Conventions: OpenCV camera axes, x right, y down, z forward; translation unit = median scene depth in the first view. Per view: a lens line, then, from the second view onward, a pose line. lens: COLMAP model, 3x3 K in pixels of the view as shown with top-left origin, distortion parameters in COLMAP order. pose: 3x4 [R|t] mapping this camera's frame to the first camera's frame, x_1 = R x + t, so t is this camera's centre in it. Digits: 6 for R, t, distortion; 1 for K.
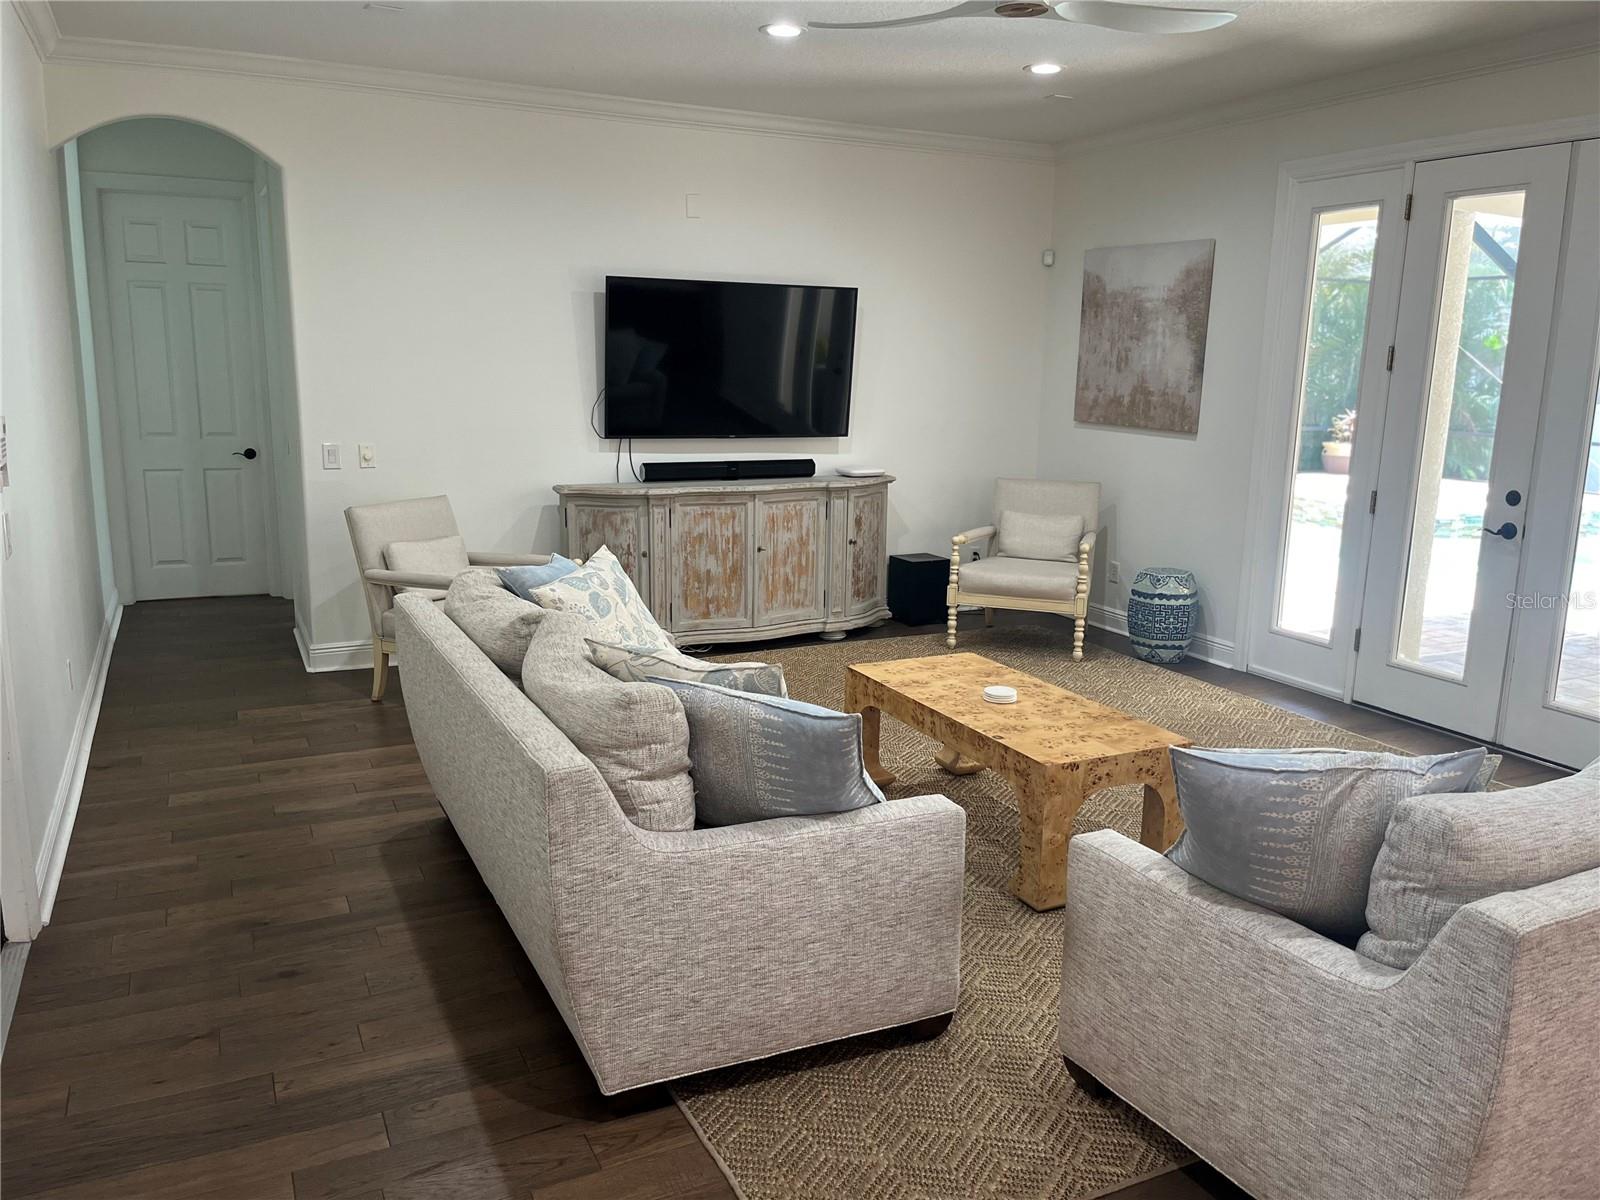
lens RADIAL K [[1230.4, 0, 800.0], [0, 1230.4, 600.0], [0, 0, 1]] dist [0.059299, -0.000299]
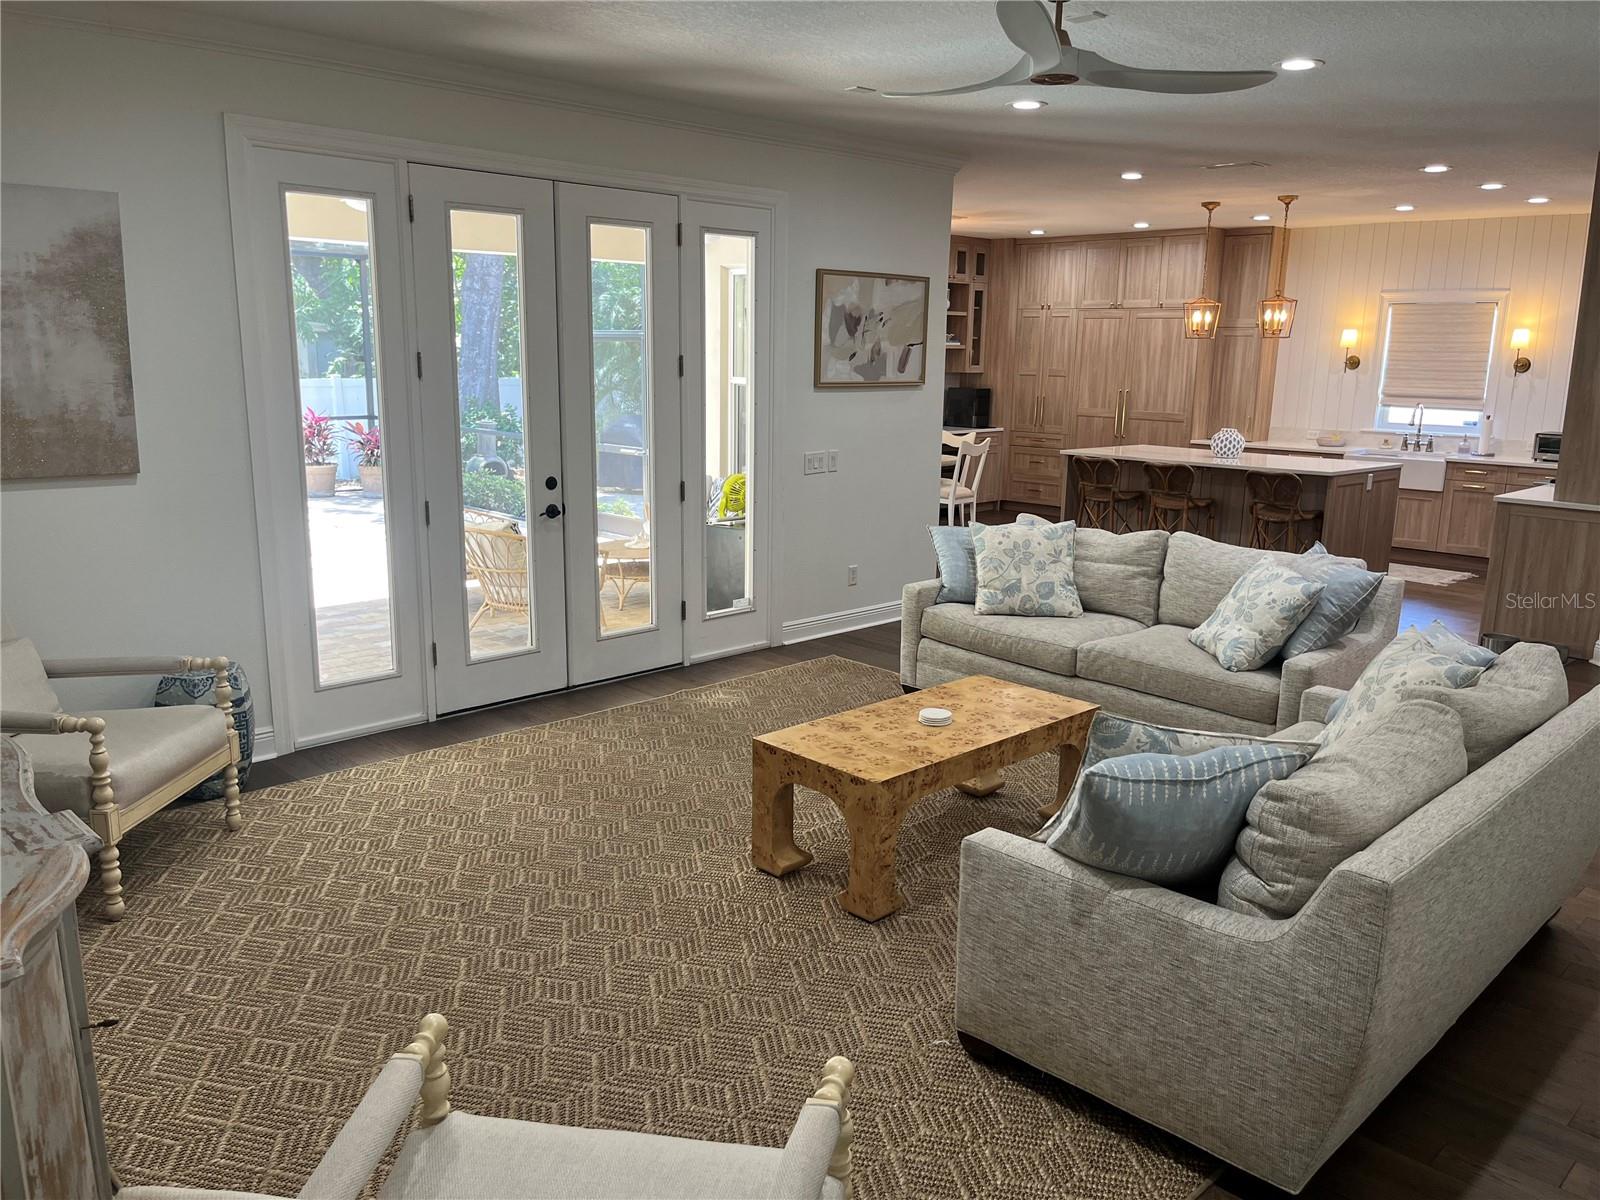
lens RADIAL K [[1217.0, 0, 814.6], [0, 1217.0, 601.8], [0, 0, 1]] dist [0.079025, -0.108431]
pose [[-0.324574, -0.222559, 0.919304, -0.503596], [0.161308, 0.944661, 0.285650, -0.225138], [-0.932004, 0.241006, -0.270711, 0.944735]]
